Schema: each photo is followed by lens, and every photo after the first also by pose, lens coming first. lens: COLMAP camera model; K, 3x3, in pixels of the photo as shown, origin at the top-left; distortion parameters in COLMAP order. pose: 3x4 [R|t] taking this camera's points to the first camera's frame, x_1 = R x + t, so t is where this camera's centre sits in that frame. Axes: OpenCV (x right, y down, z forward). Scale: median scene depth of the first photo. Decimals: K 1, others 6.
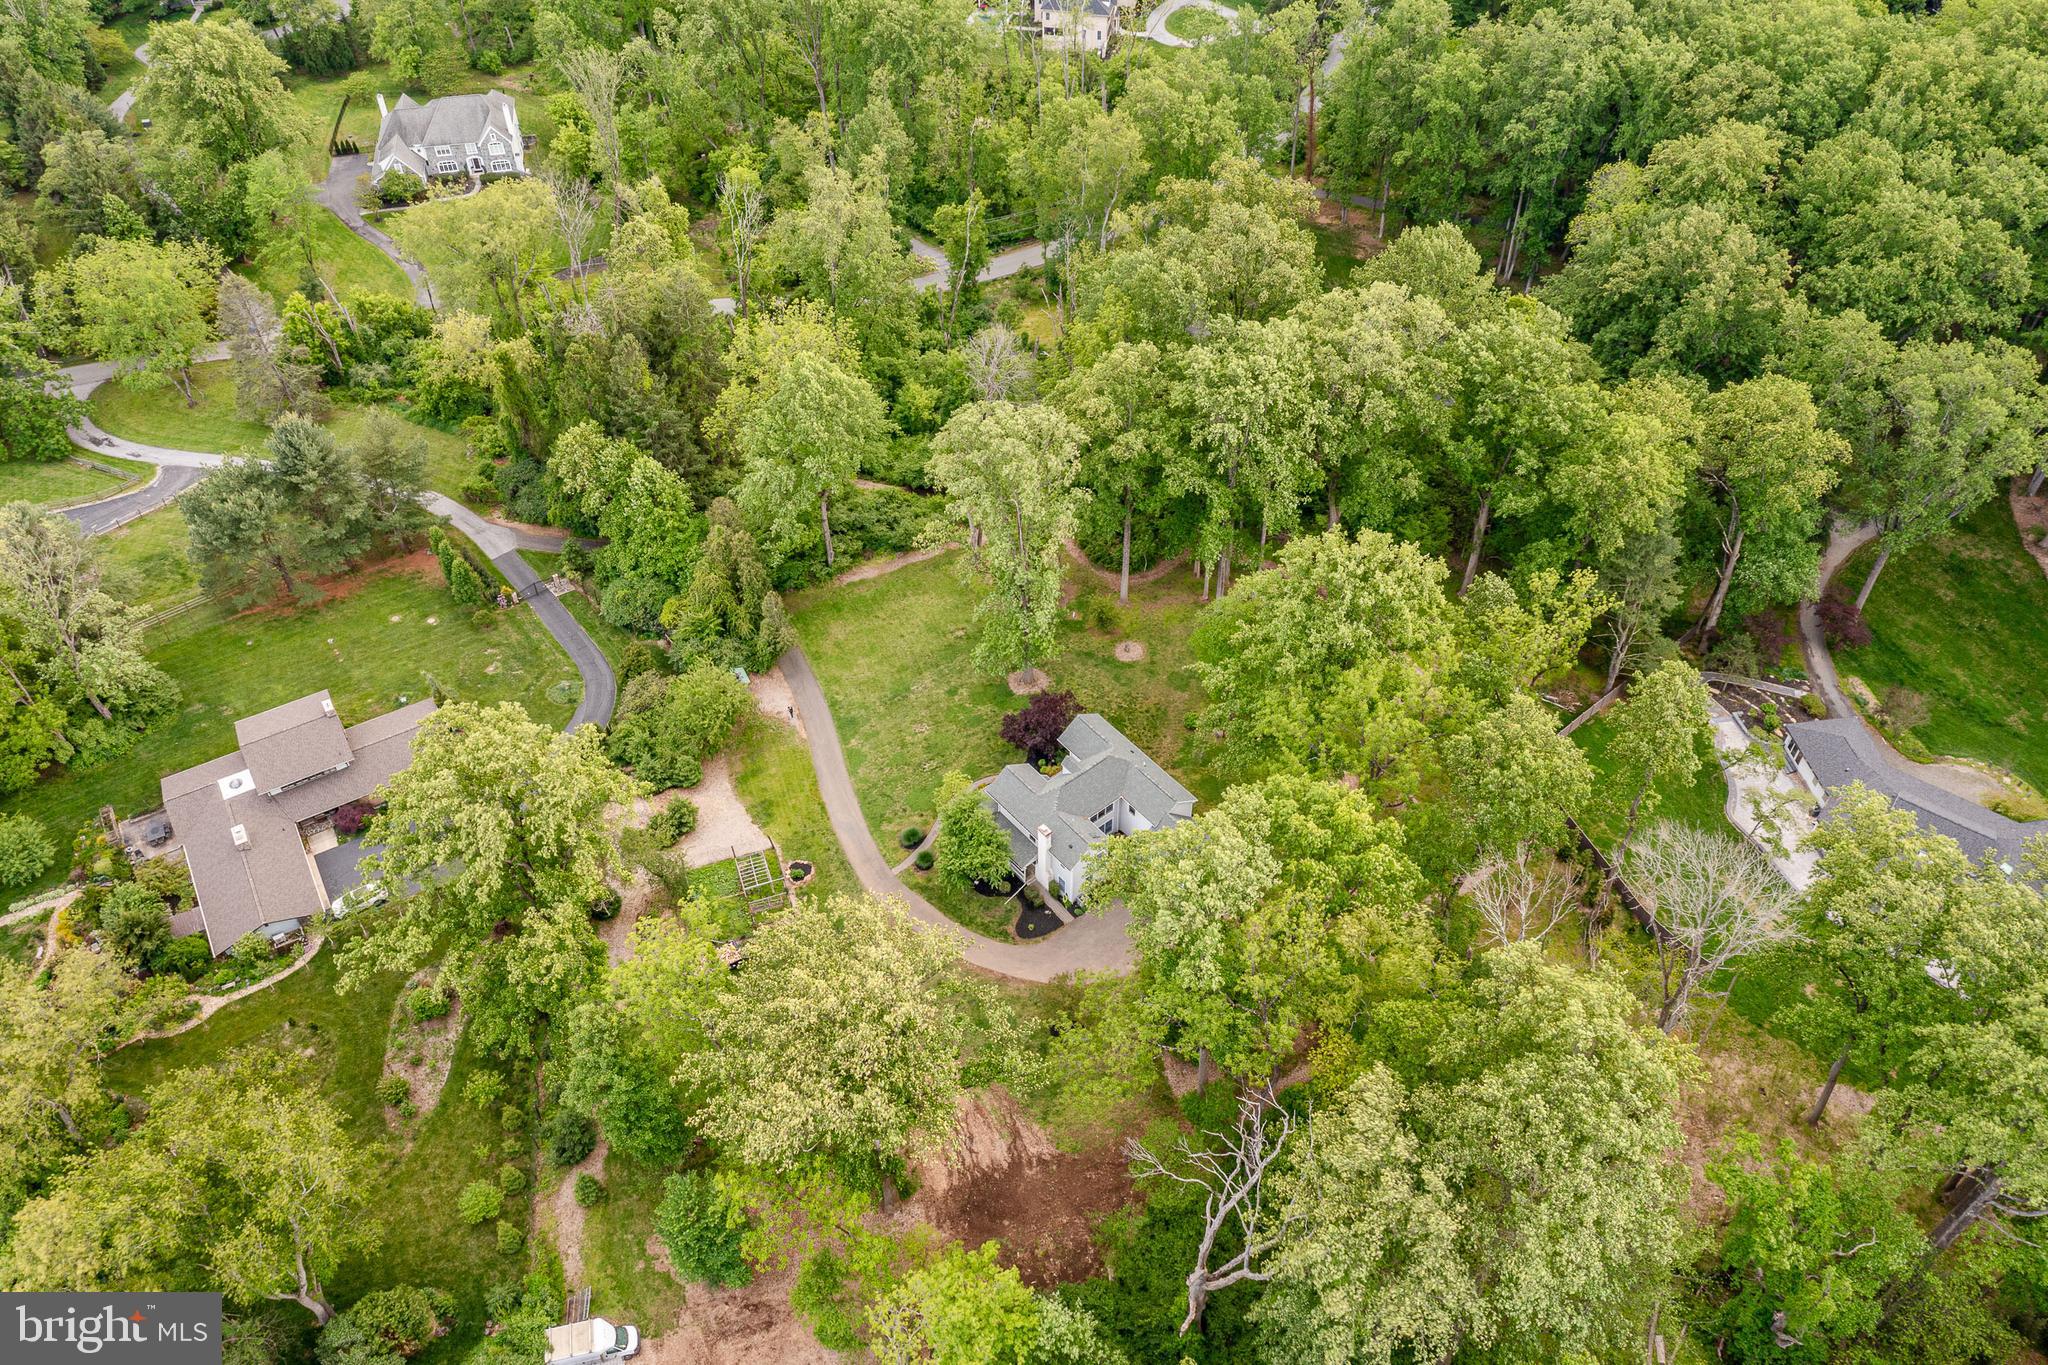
lens RADIAL K [[1635.4, 0, 1024.0], [0, 1635.4, 682.5], [0, 0, 1]] dist [0.016408, 0.014526]
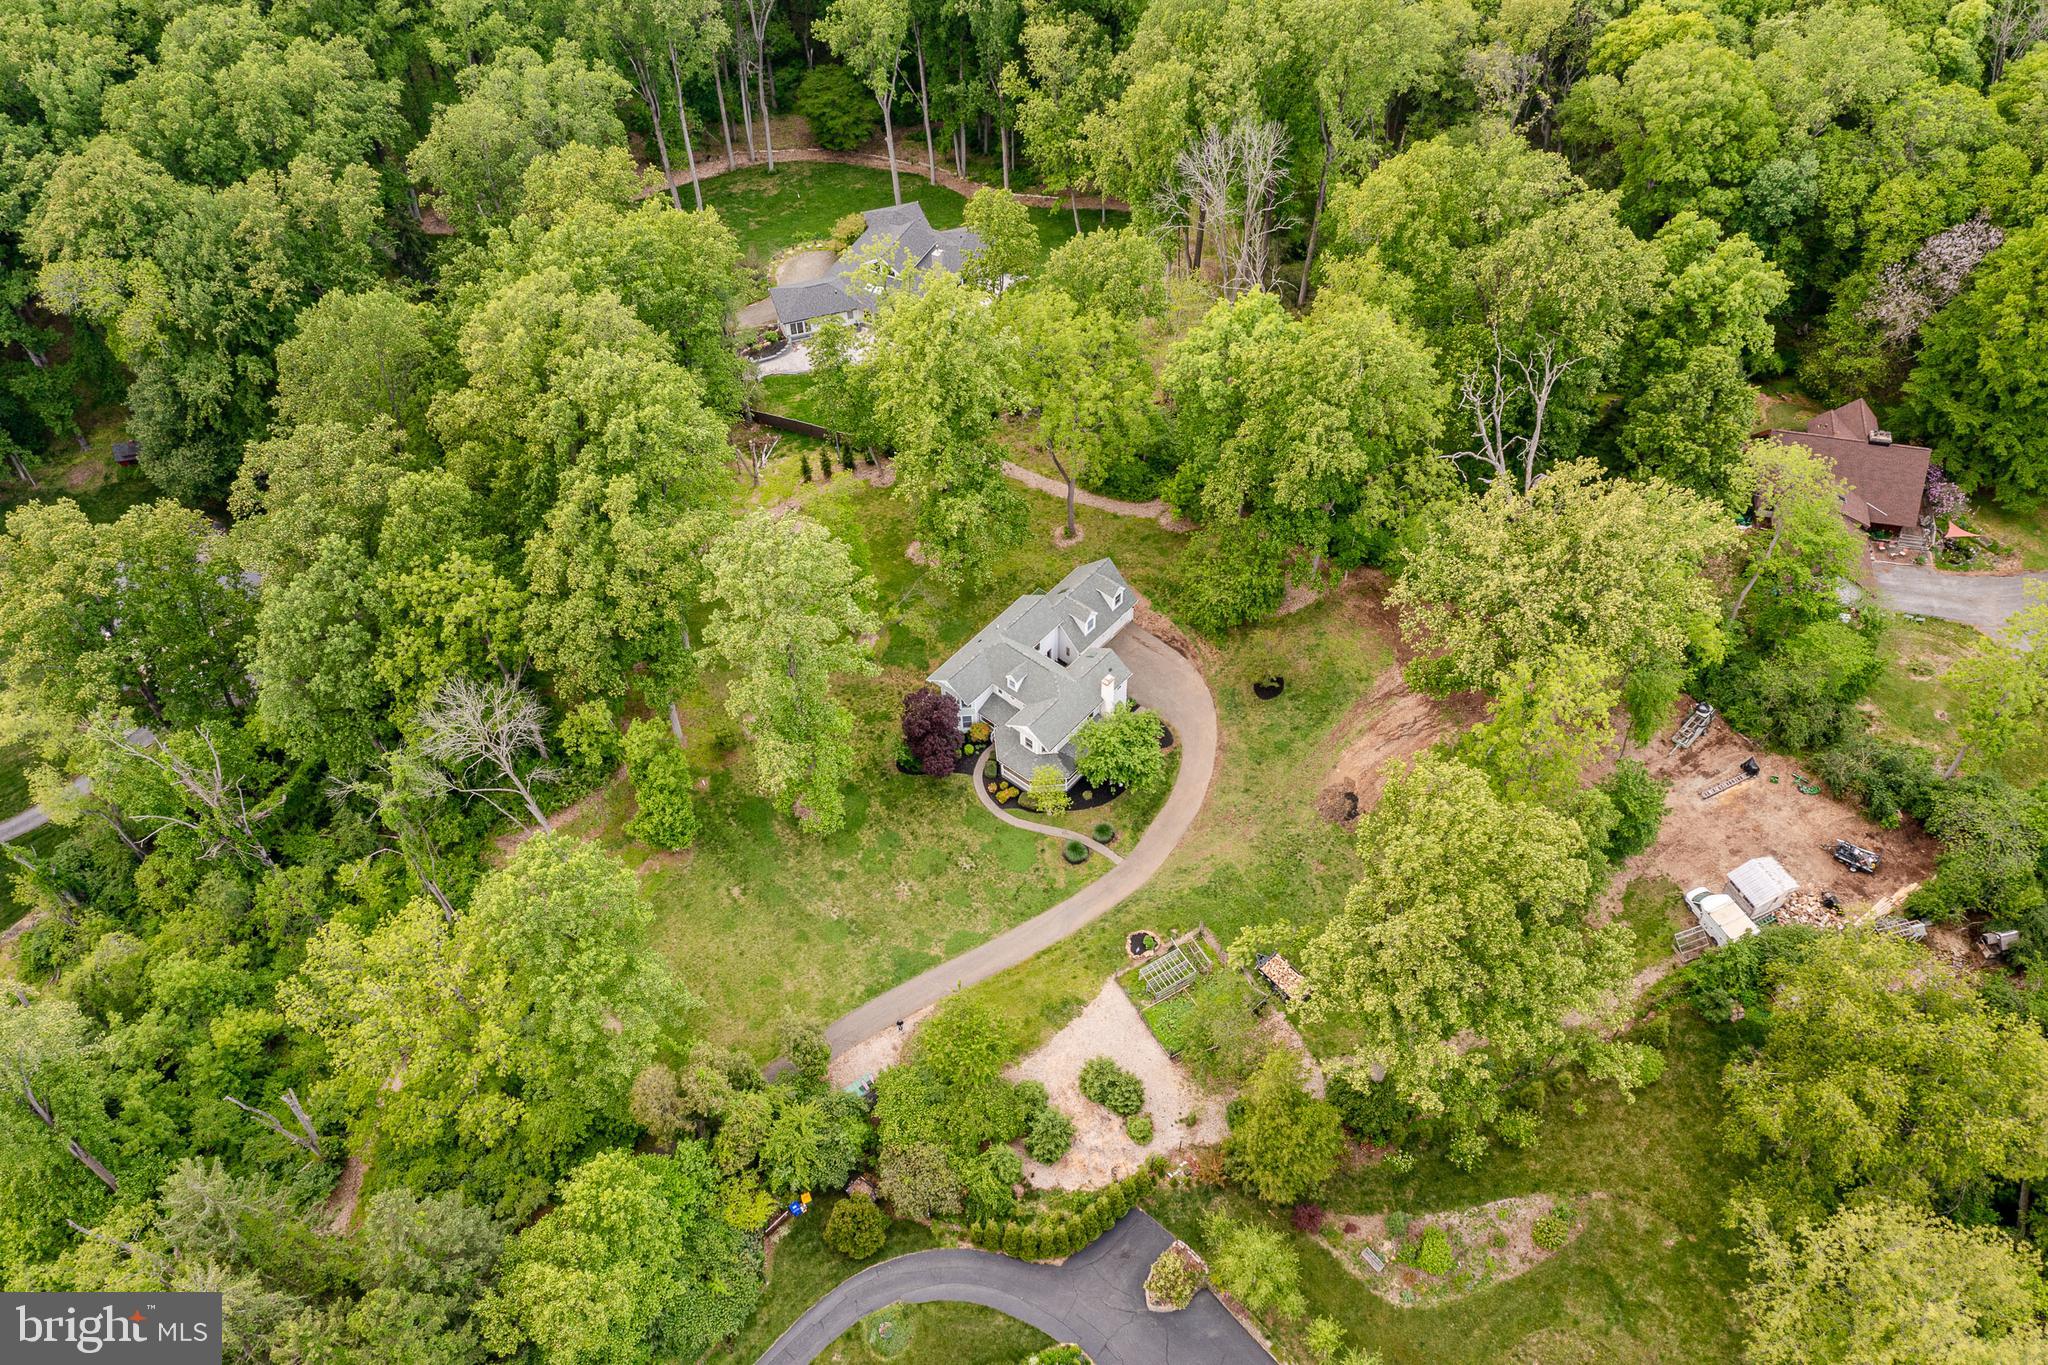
lens RADIAL K [[1638.4, 0, 1024.0], [0, 1638.4, 682.5], [0, 0, 1]] dist [-0.004470, 0.044671]
pose [[-0.183503, -0.741230, 0.645681, -0.521401], [0.723171, 0.343113, 0.599414, -0.456385], [-0.665846, 0.576932, 0.473074, 0.449614]]
